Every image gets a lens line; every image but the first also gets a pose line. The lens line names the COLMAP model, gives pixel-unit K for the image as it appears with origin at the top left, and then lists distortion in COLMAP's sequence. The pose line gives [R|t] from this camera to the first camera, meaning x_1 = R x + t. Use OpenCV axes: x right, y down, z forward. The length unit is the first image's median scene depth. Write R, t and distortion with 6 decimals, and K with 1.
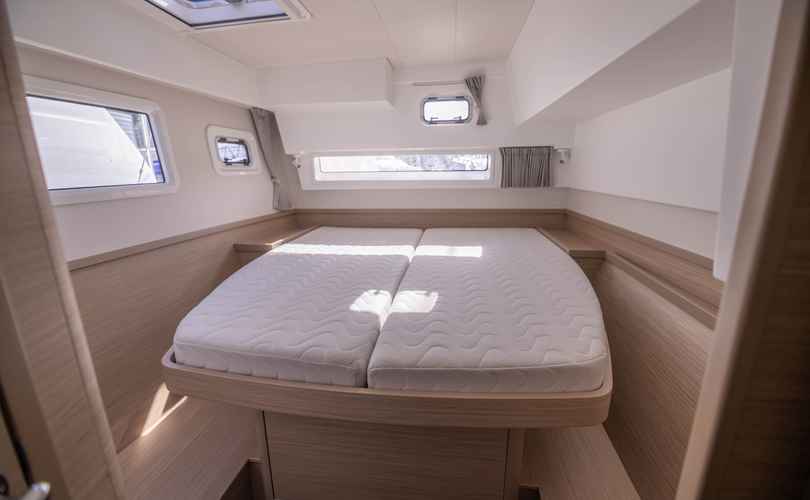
lens RADIAL K [[359.0, 0, 405.0], [0, 359.0, 250.0], [0, 0, 1]] dist [0.012907, -0.015186]
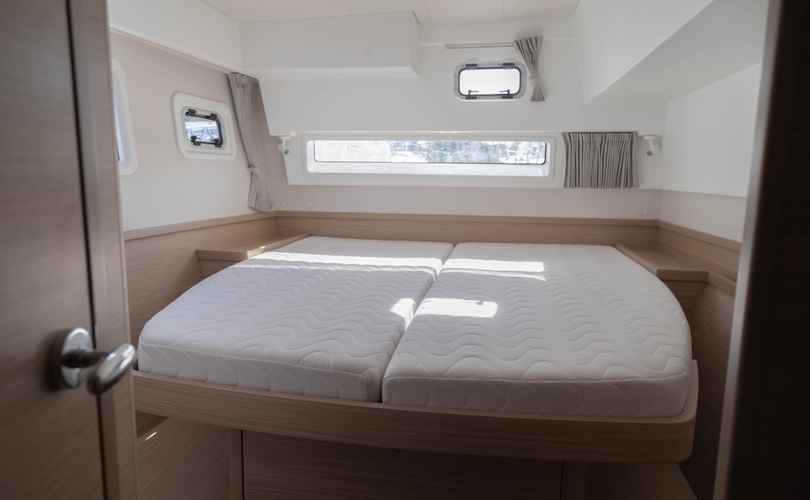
lens RADIAL K [[556.3, 0, 405.0], [0, 556.3, 250.0], [0, 0, 1]] dist [0.028223, -0.000475]
pose [[0.998953, 0.030149, -0.034419, -0.009230], [-0.033219, 0.995165, -0.092426, 0.069256], [0.031467, 0.093473, 0.995124, -0.115315]]
